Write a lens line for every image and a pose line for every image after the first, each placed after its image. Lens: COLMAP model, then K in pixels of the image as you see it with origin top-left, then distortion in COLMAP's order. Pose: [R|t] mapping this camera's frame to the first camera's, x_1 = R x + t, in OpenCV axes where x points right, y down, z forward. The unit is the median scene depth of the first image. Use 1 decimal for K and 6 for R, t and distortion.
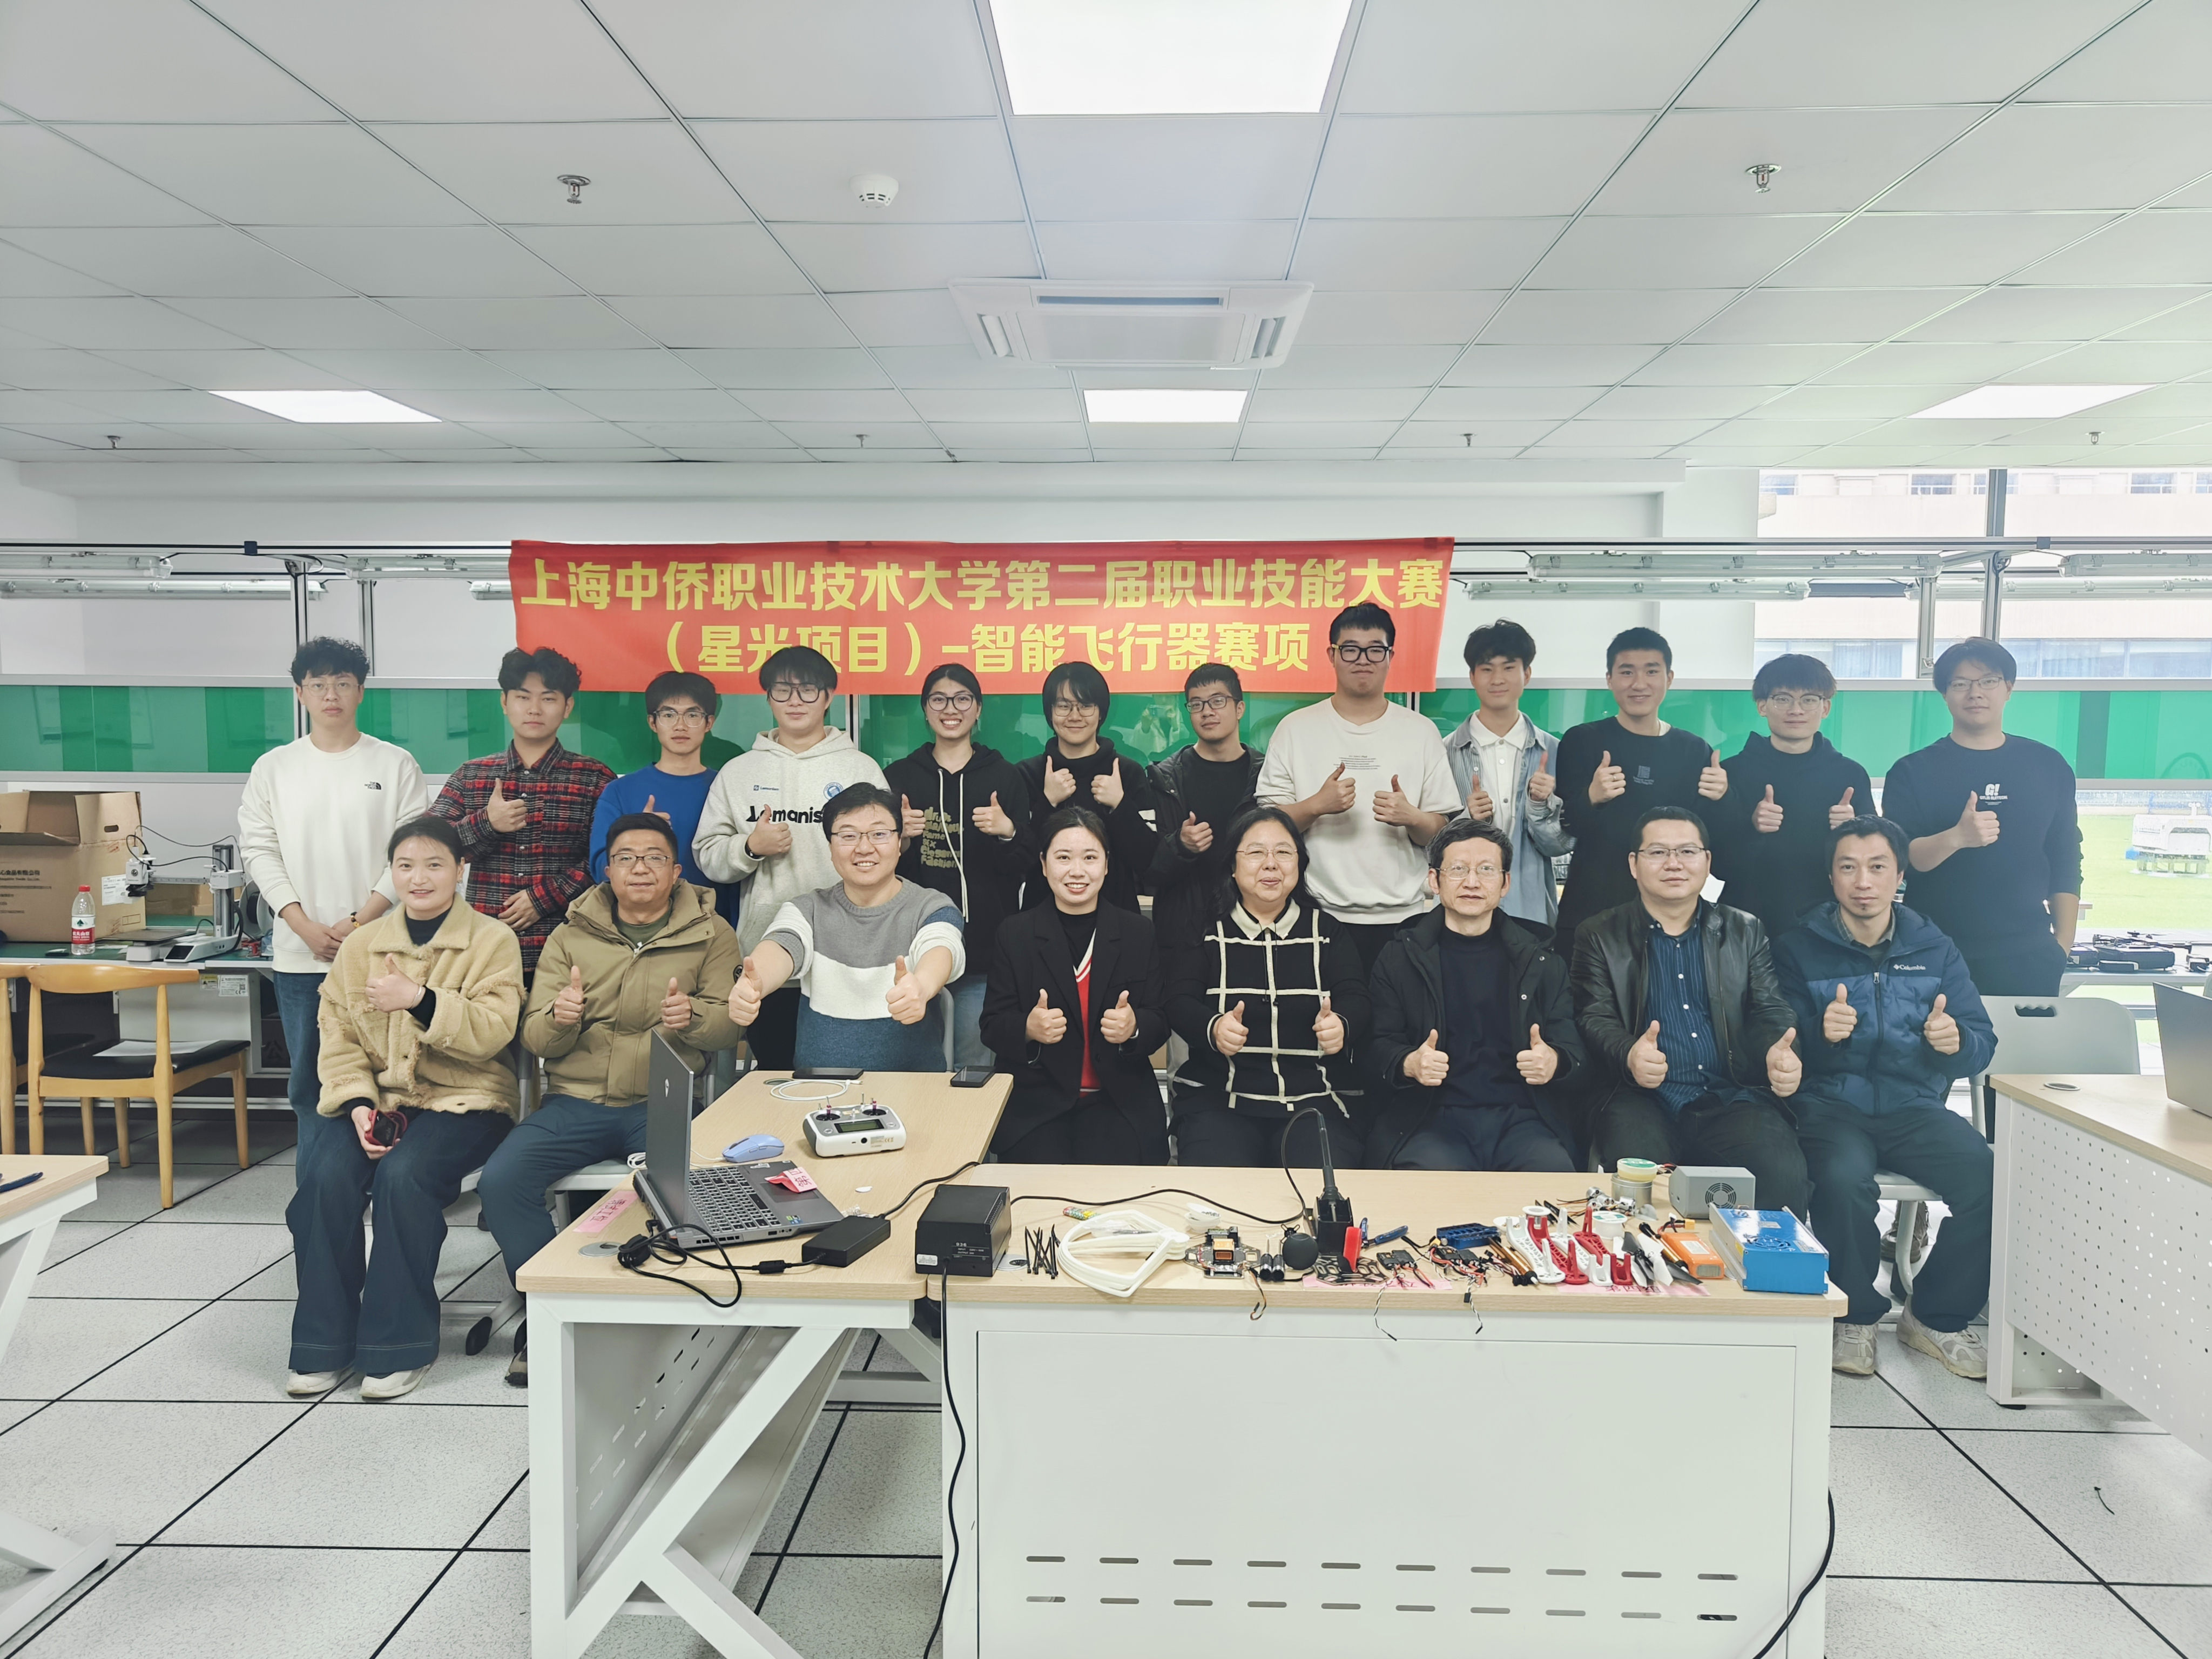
lens RADIAL K [[1556.1, 0, 1106.0], [0, 1556.1, 829.5], [0, 0, 1]] dist [0.051986, -0.075952]
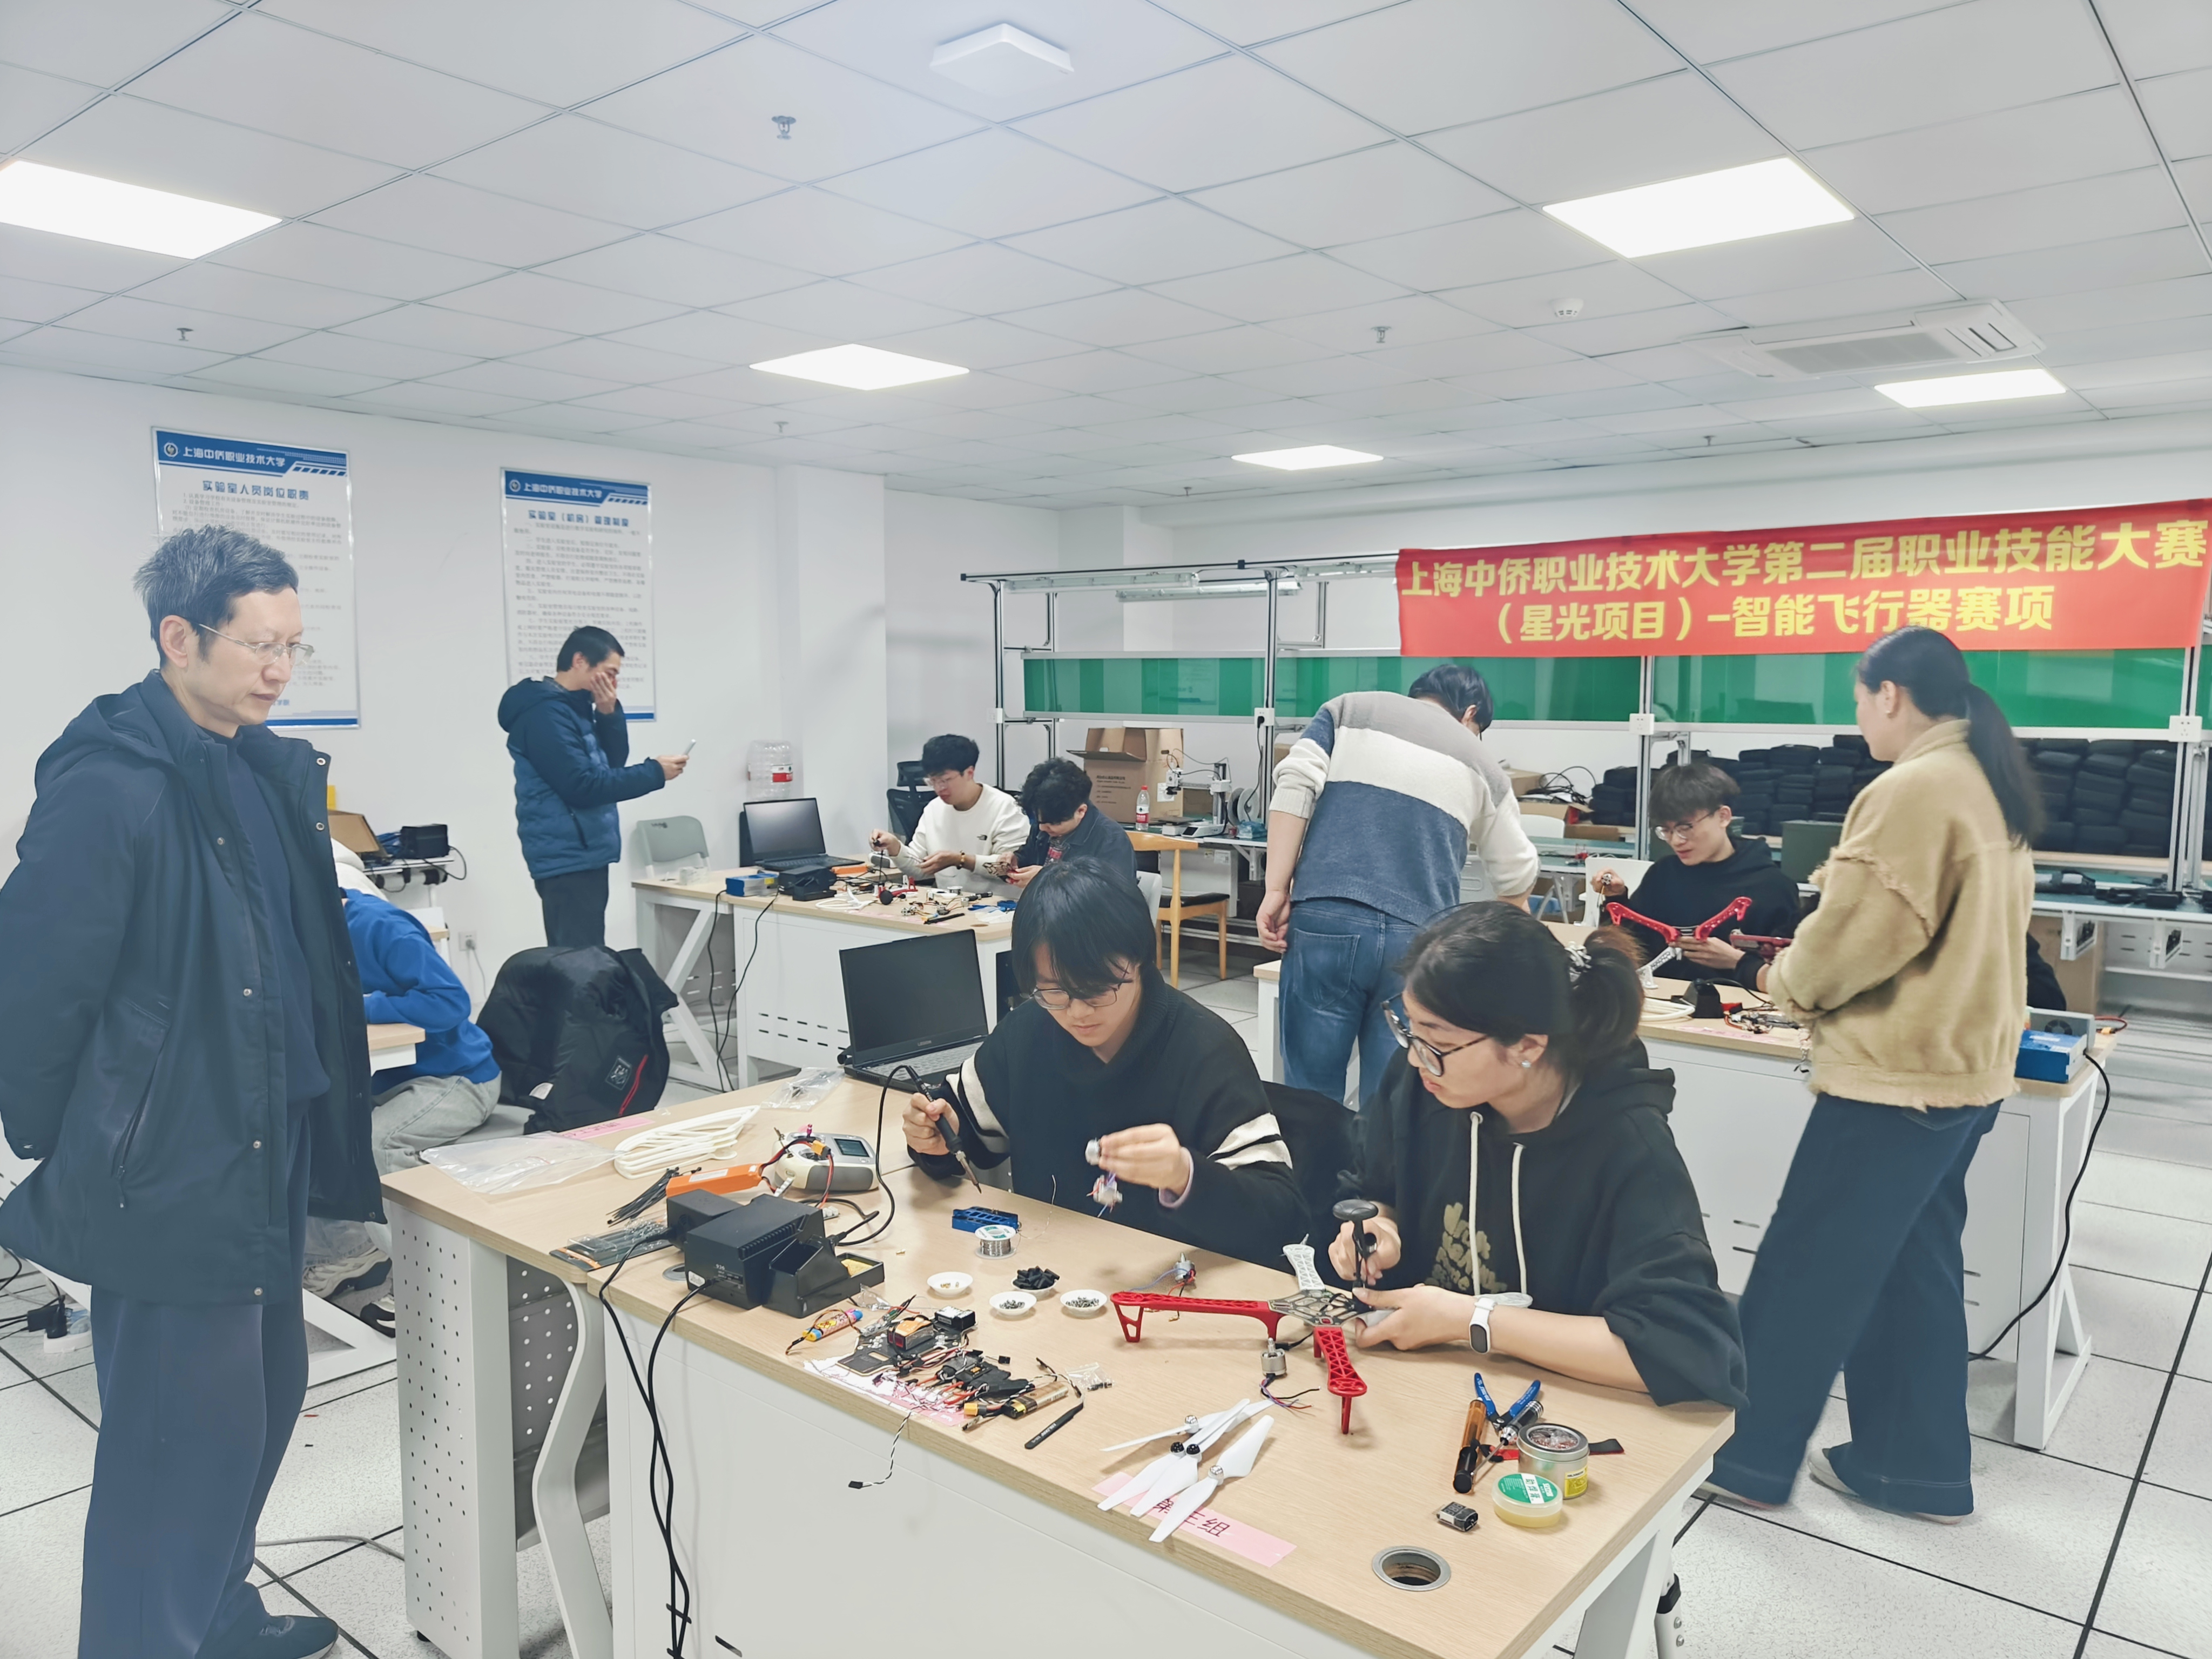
lens RADIAL K [[1556.1, 0, 1106.0], [0, 1556.1, 829.5], [0, 0, 1]] dist [0.051986, -0.075952]
pose [[0.794855, 0.056234, -0.604189, 0.273594], [-0.047758, 0.998405, 0.030095, 0.036466], [0.604918, 0.004934, 0.796273, -0.272624]]
